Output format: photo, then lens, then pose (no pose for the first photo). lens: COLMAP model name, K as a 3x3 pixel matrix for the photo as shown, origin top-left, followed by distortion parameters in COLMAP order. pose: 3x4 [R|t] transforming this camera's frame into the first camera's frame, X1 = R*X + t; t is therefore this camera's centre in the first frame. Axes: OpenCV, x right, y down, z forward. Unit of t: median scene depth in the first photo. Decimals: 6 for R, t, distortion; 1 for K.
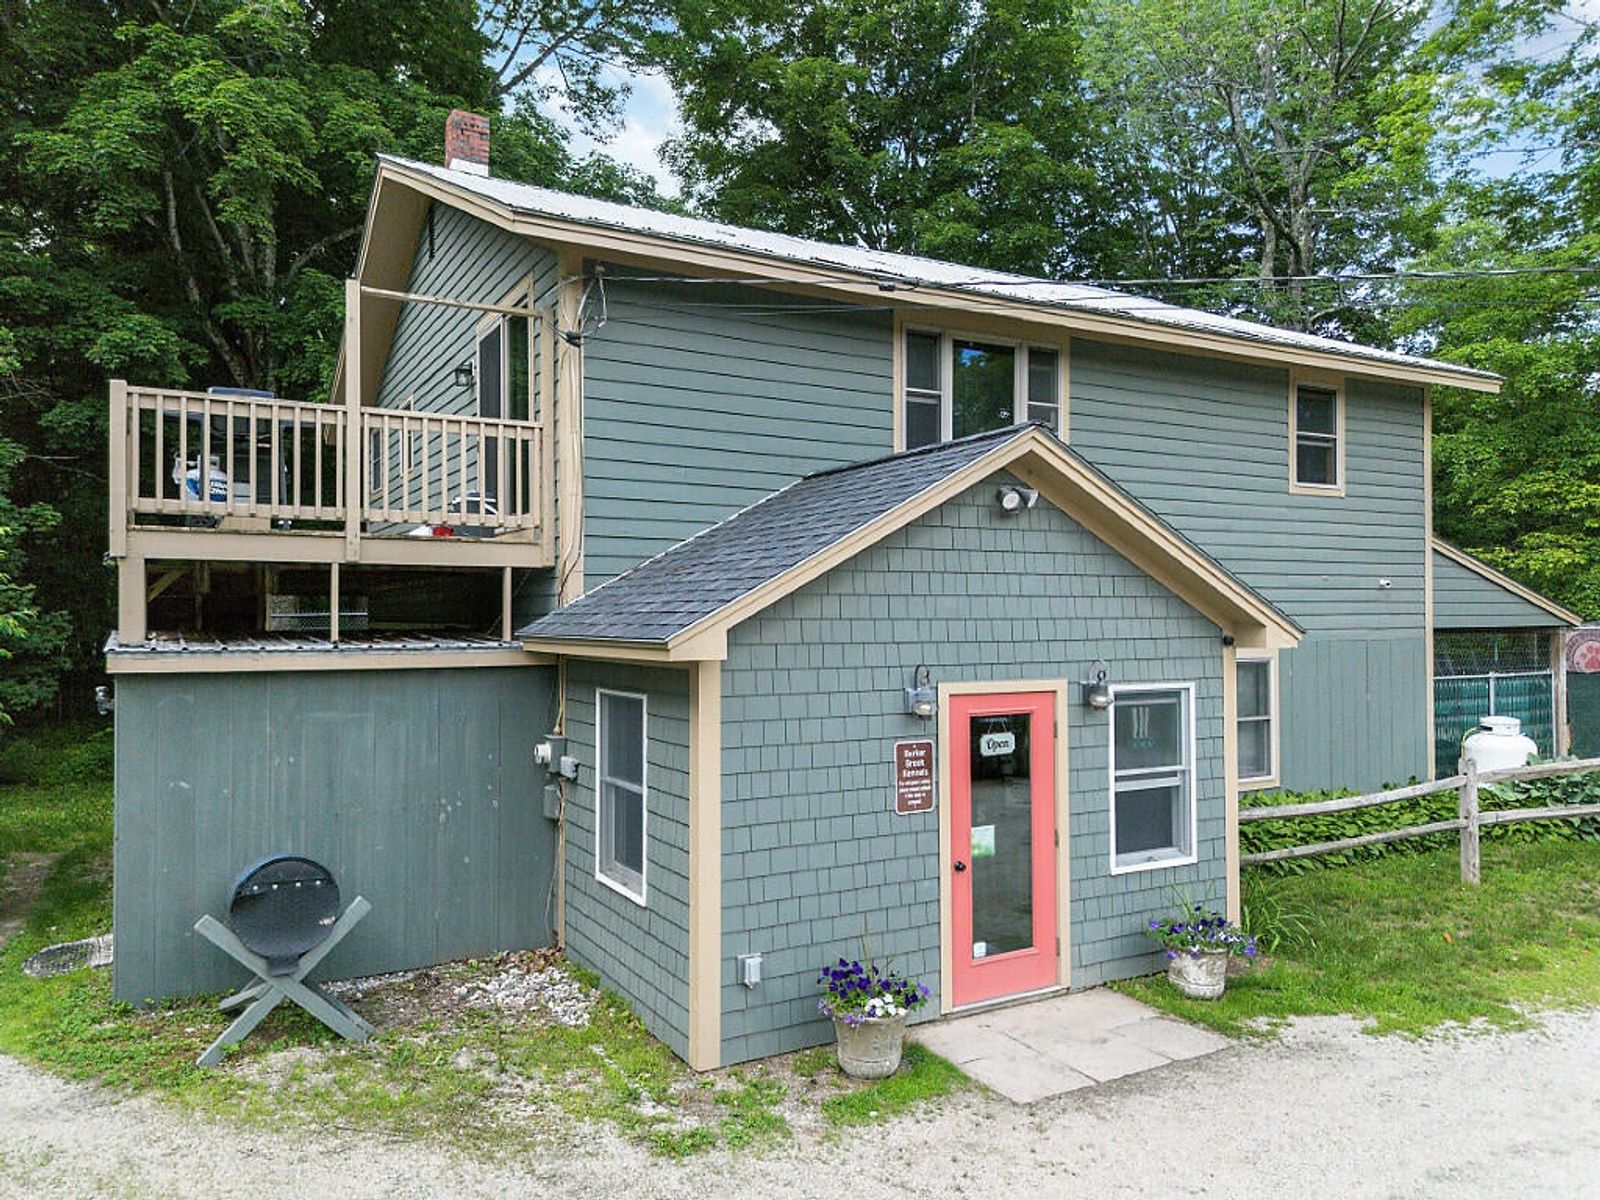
lens RADIAL K [[1135.7, 0, 809.6], [0, 1135.7, 598.4], [0, 0, 1]] dist [0.052148, -0.033389]
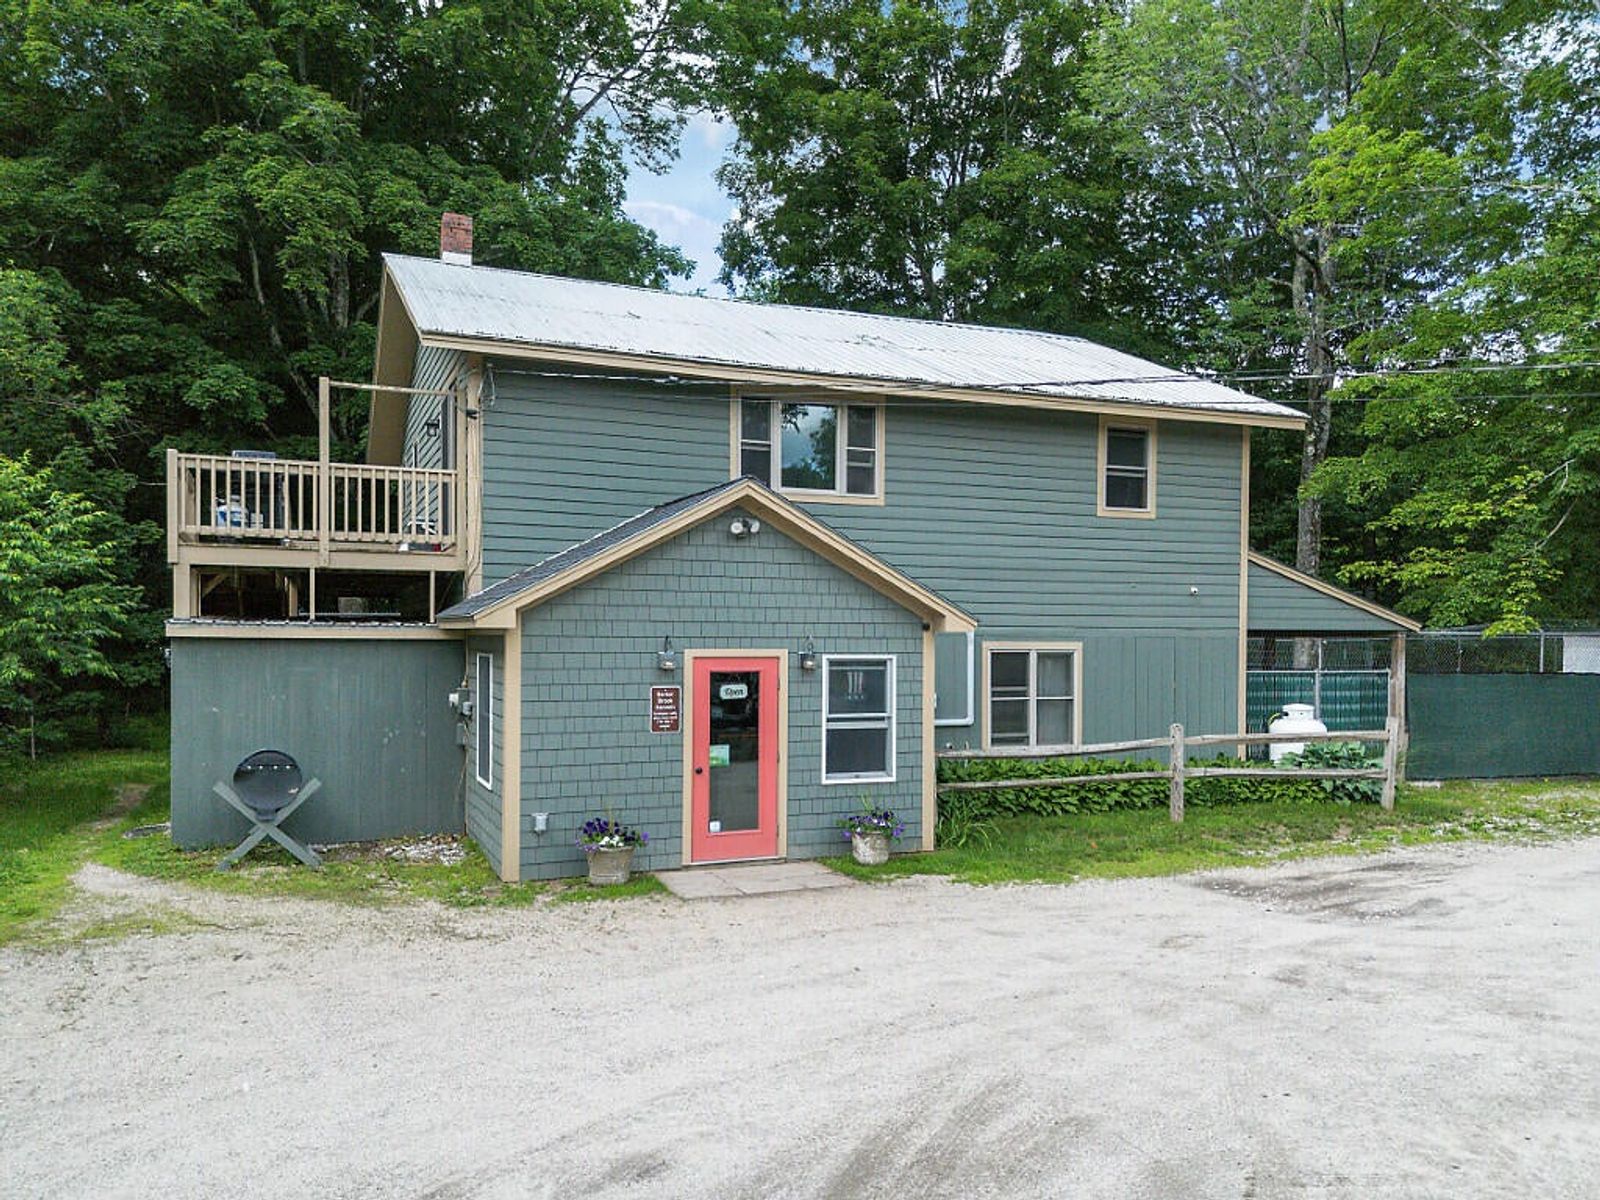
lens RADIAL K [[1228.2, 0, 819.2], [0, 1228.2, 643.5], [0, 0, 1]] dist [0.055935, -0.015814]
pose [[0.993796, 0.011214, -0.110648, 0.404851], [-0.008586, 0.999670, 0.024203, 0.022461], [0.110883, -0.023103, 0.993565, -0.514890]]
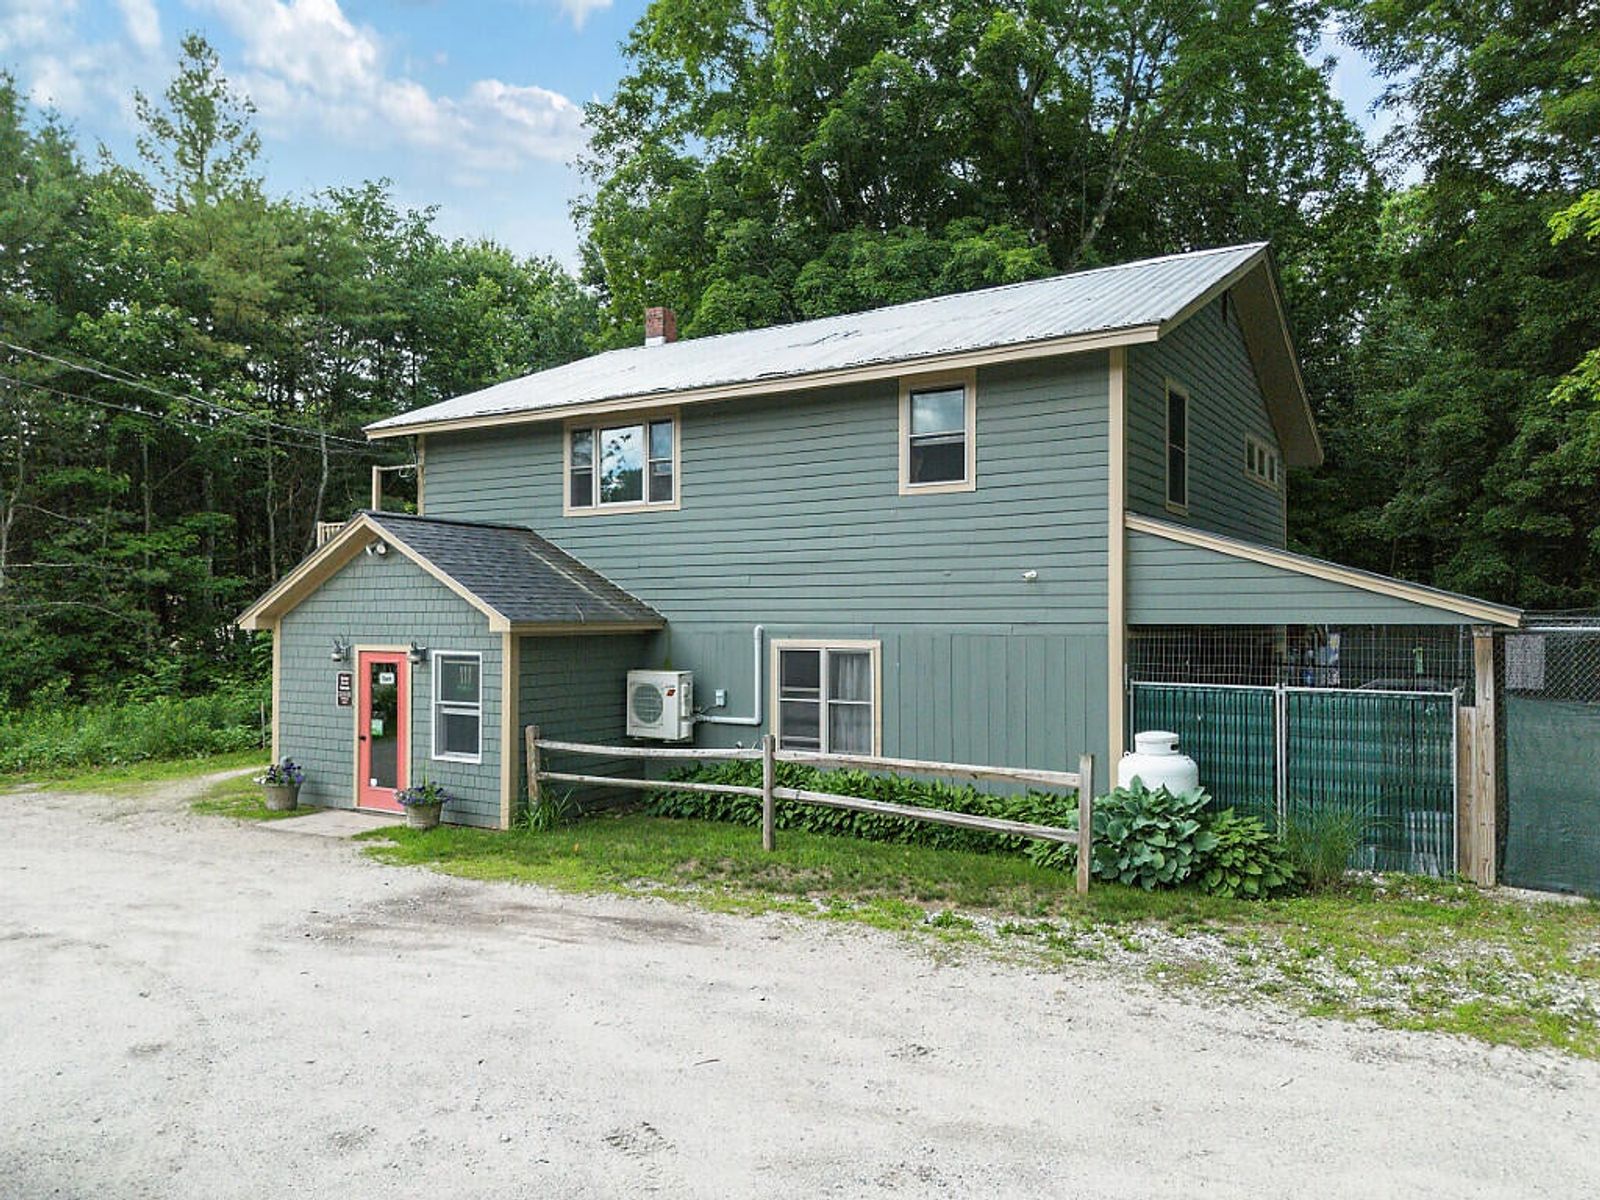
lens RADIAL K [[1135.7, 0, 807.3], [0, 1135.7, 594.7], [0, 0, 1]] dist [0.052148, -0.033389]
pose [[0.483917, -0.014681, -0.874991, 1.946405], [0.013484, 0.999866, -0.009319, 0.013726], [0.875010, -0.007289, 0.484050, 0.619112]]
